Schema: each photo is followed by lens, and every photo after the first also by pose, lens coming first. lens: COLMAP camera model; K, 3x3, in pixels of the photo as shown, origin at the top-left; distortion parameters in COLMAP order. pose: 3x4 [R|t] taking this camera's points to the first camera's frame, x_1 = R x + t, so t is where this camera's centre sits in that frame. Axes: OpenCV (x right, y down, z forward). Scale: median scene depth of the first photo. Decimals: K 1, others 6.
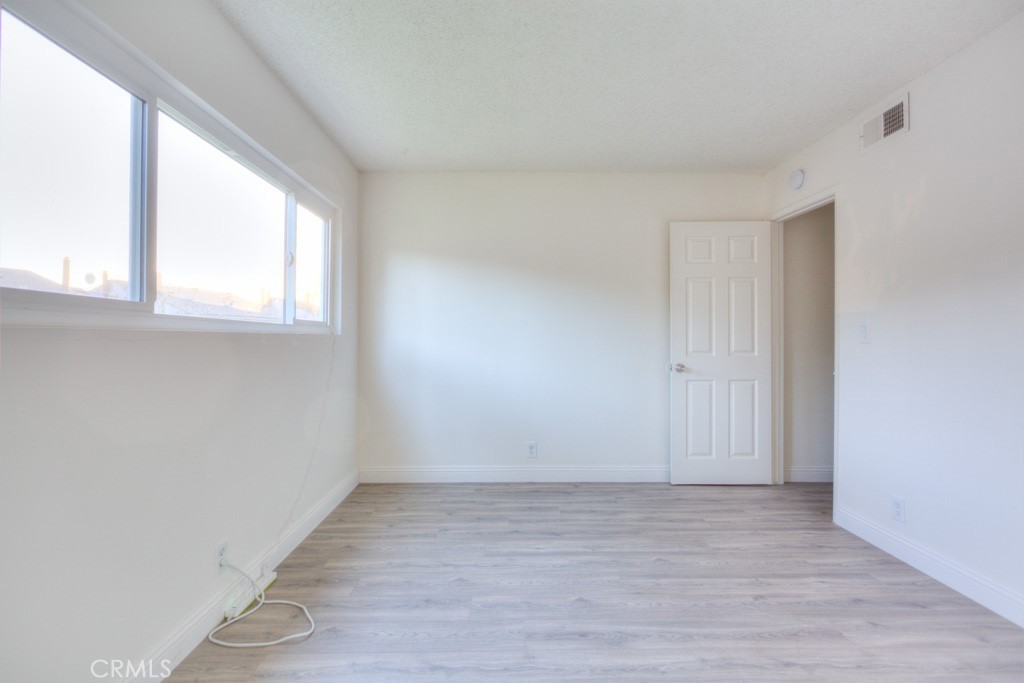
lens RADIAL K [[505.4, 0, 510.7], [0, 505.4, 341.1], [0, 0, 1]] dist [-0.017654, 0.005928]
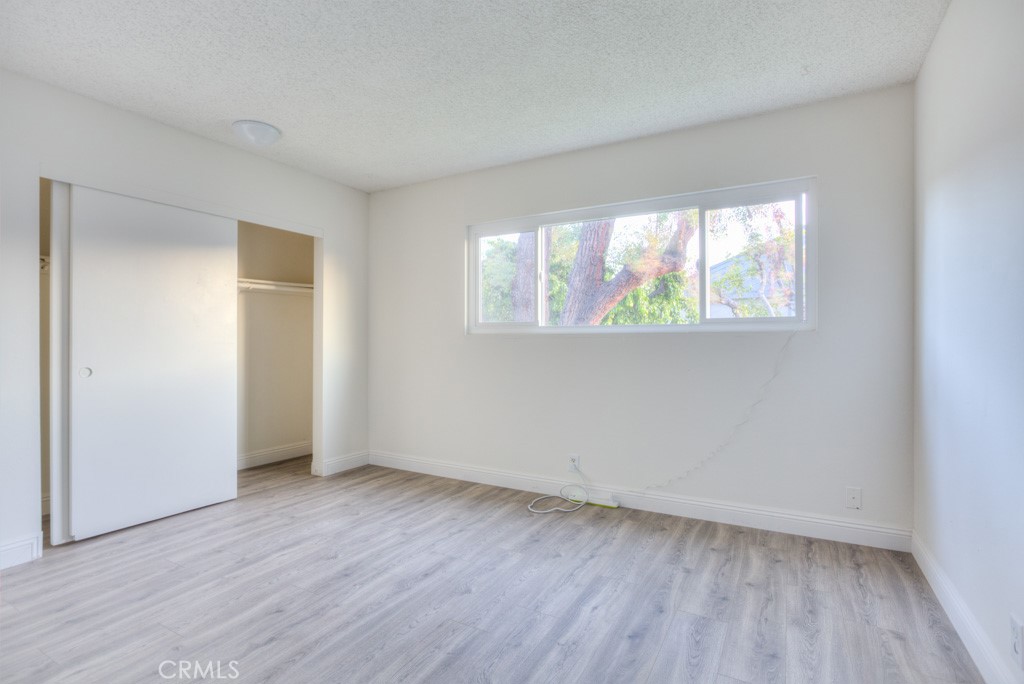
lens RADIAL K [[505.4, 0, 515.9], [0, 505.4, 338.1], [0, 0, 1]] dist [-0.017654, 0.005928]
pose [[-0.506329, -0.000900, -0.862340, 0.908872], [-0.003404, 0.999994, 0.000956, -0.004645], [0.862334, 0.003419, -0.506329, 1.492618]]
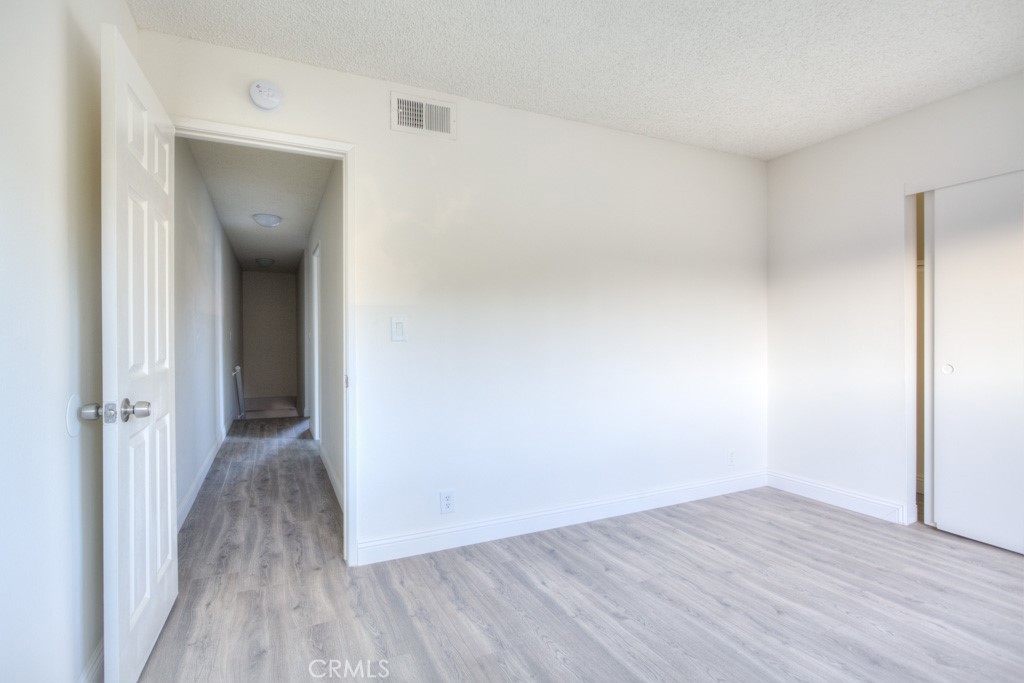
lens RADIAL K [[505.4, 0, 505.1], [0, 505.4, 335.7], [0, 0, 1]] dist [-0.017654, 0.005928]
pose [[-0.418012, -0.004106, 0.908432, -0.243099], [0.005617, 0.999959, 0.007104, -0.013123], [-0.908424, 0.008072, -0.417972, 1.484916]]
